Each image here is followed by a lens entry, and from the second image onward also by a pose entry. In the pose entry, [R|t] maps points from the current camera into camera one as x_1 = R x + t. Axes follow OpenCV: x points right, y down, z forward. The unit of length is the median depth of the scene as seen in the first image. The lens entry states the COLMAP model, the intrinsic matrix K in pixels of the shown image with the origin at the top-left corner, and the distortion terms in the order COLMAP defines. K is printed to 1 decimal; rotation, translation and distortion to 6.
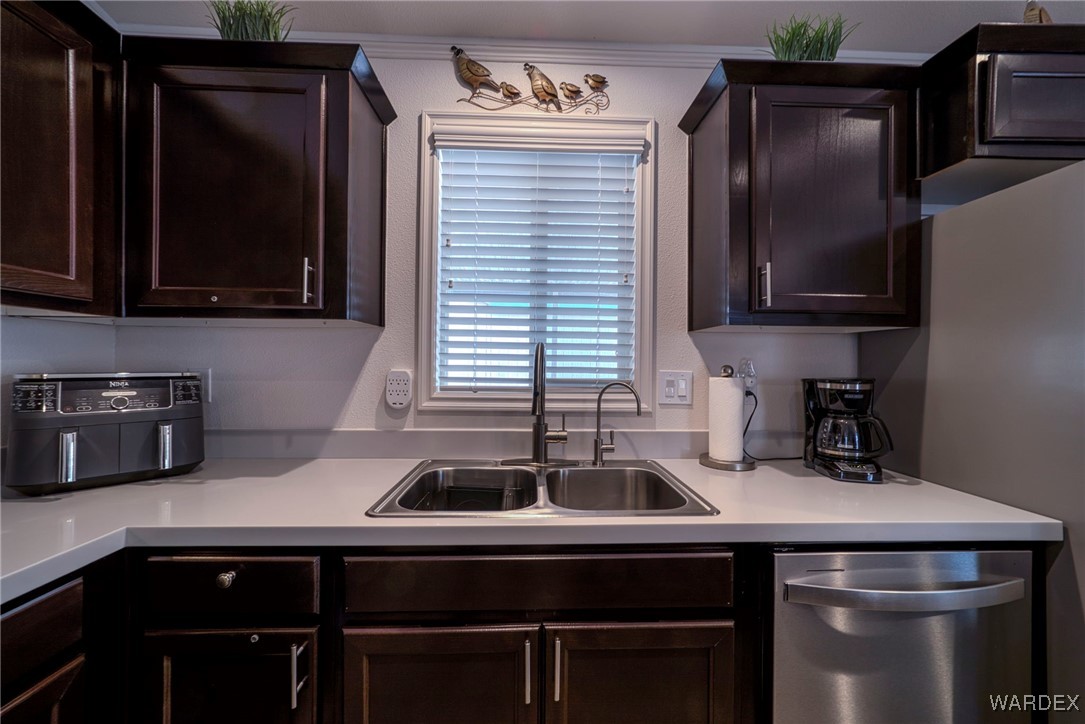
lens RADIAL K [[414.8, 0, 542.0], [0, 414.8, 359.9], [0, 0, 1]] dist [-0.013390, 0.006852]
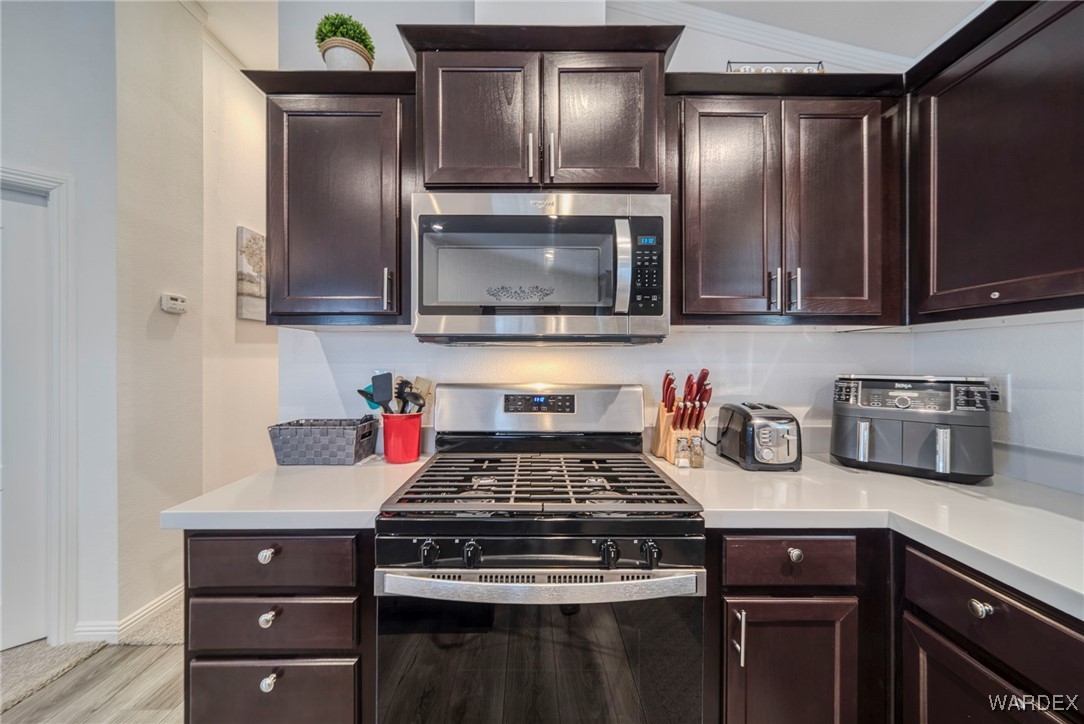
lens RADIAL K [[414.4, 0, 541.5], [0, 414.4, 359.9], [0, 0, 1]] dist [-0.013390, 0.006852]
pose [[-0.036111, -0.010092, -0.999297, 0.119936], [0.001473, 0.999947, -0.010152, -0.001065], [0.999347, -0.001839, -0.036095, 0.056400]]
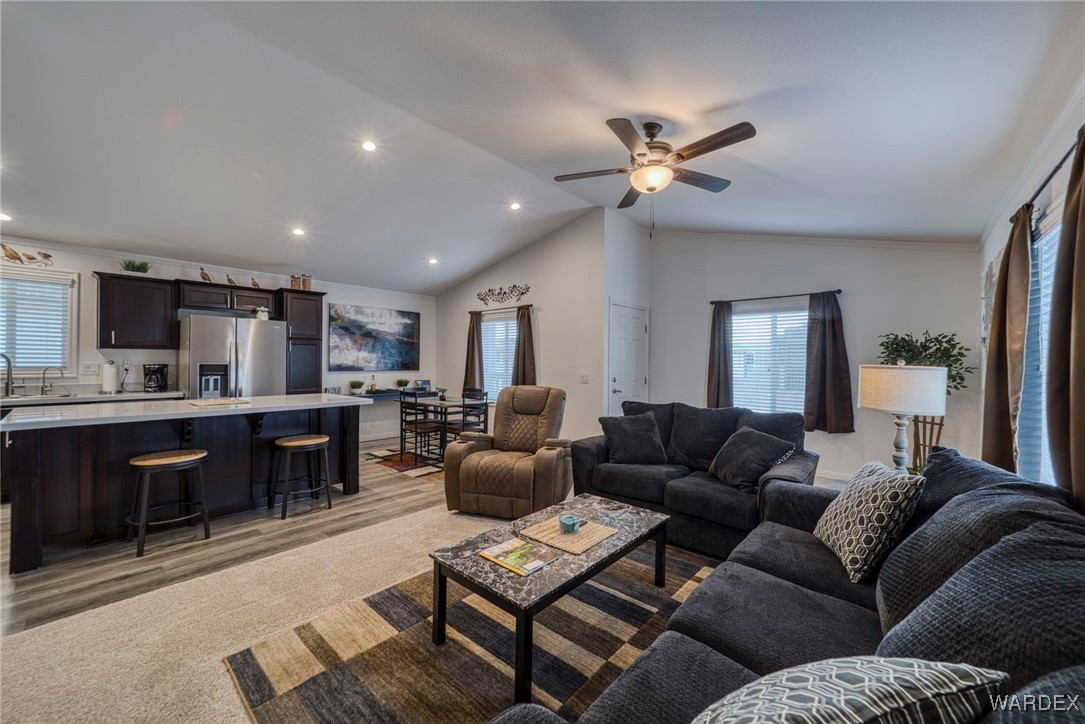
lens RADIAL K [[414.8, 0, 542.0], [0, 414.8, 359.9], [0, 0, 1]] dist [-0.013390, 0.006852]
pose [[0.685526, -0.000884, 0.728047, 0.489584], [-0.002059, 0.999993, 0.003152, -0.010985], [-0.728045, -0.003660, 0.685520, -3.988568]]
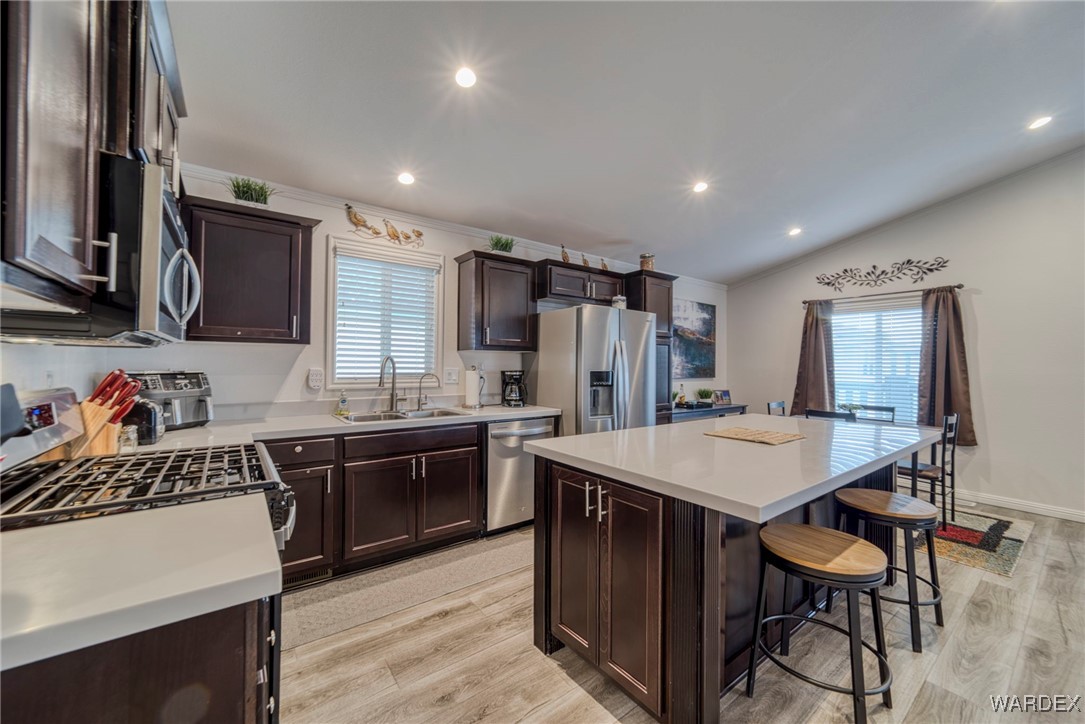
lens RADIAL K [[414.8, 0, 542.0], [0, 414.8, 359.9], [0, 0, 1]] dist [-0.013390, 0.006852]
pose [[0.823209, 0.005465, 0.567712, -0.689019], [-0.003000, 0.999982, -0.005276, -0.011703], [-0.567730, 0.002640, 0.823210, -1.407931]]
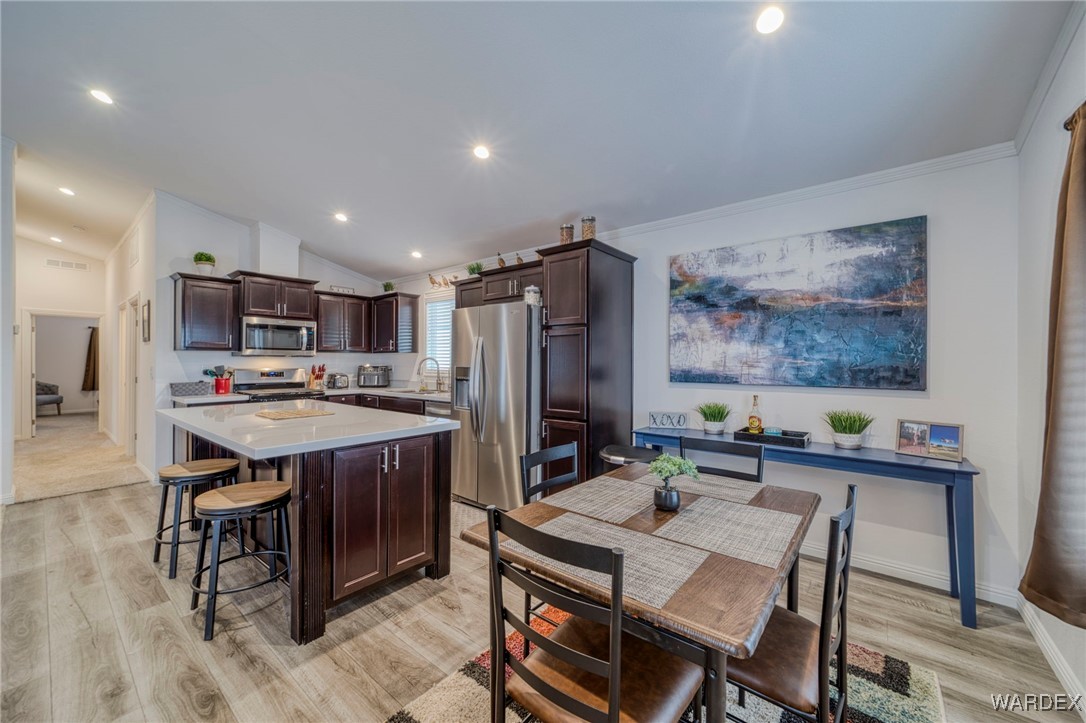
lens RADIAL K [[415.2, 0, 542.5], [0, 415.2, 359.4], [0, 0, 1]] dist [-0.013390, 0.006852]
pose [[0.753769, -0.010861, -0.657050, 3.517338], [0.005496, 0.999933, -0.010224, 0.023841], [0.657117, 0.004095, 0.753778, -1.288763]]
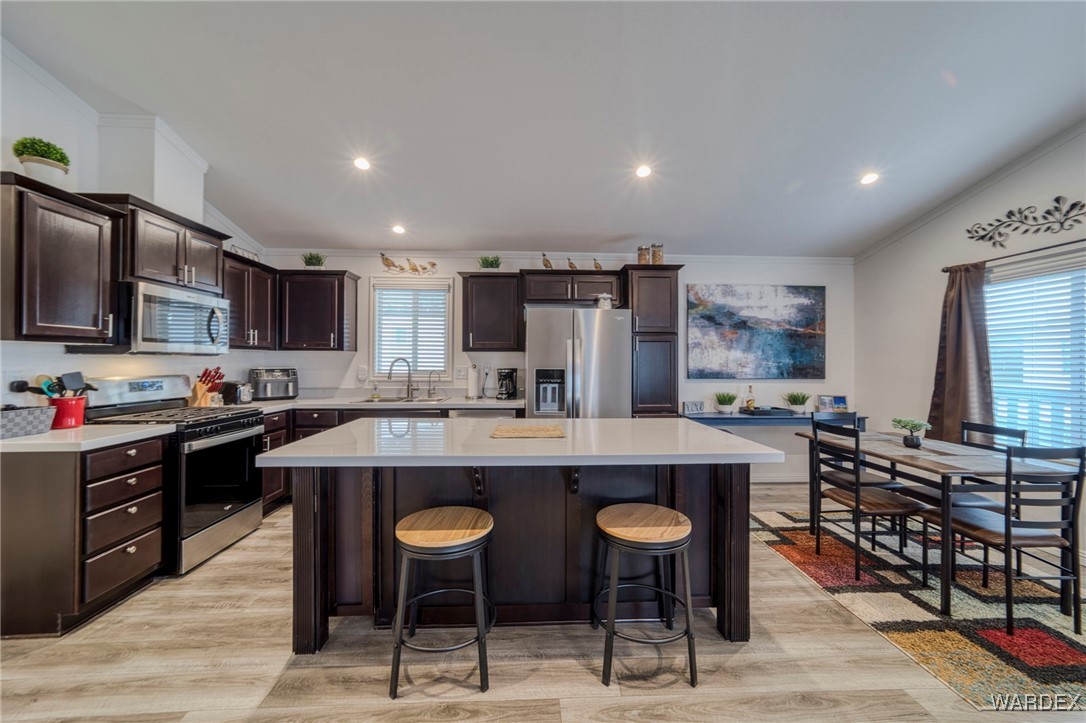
lens RADIAL K [[415.2, 0, 542.5], [0, 415.2, 359.4], [0, 0, 1]] dist [-0.013390, 0.006852]
pose [[0.999959, -0.004794, 0.007670, 1.073148], [0.004819, 0.999983, -0.003138, -0.014166], [-0.007655, 0.003175, 0.999966, -2.287846]]
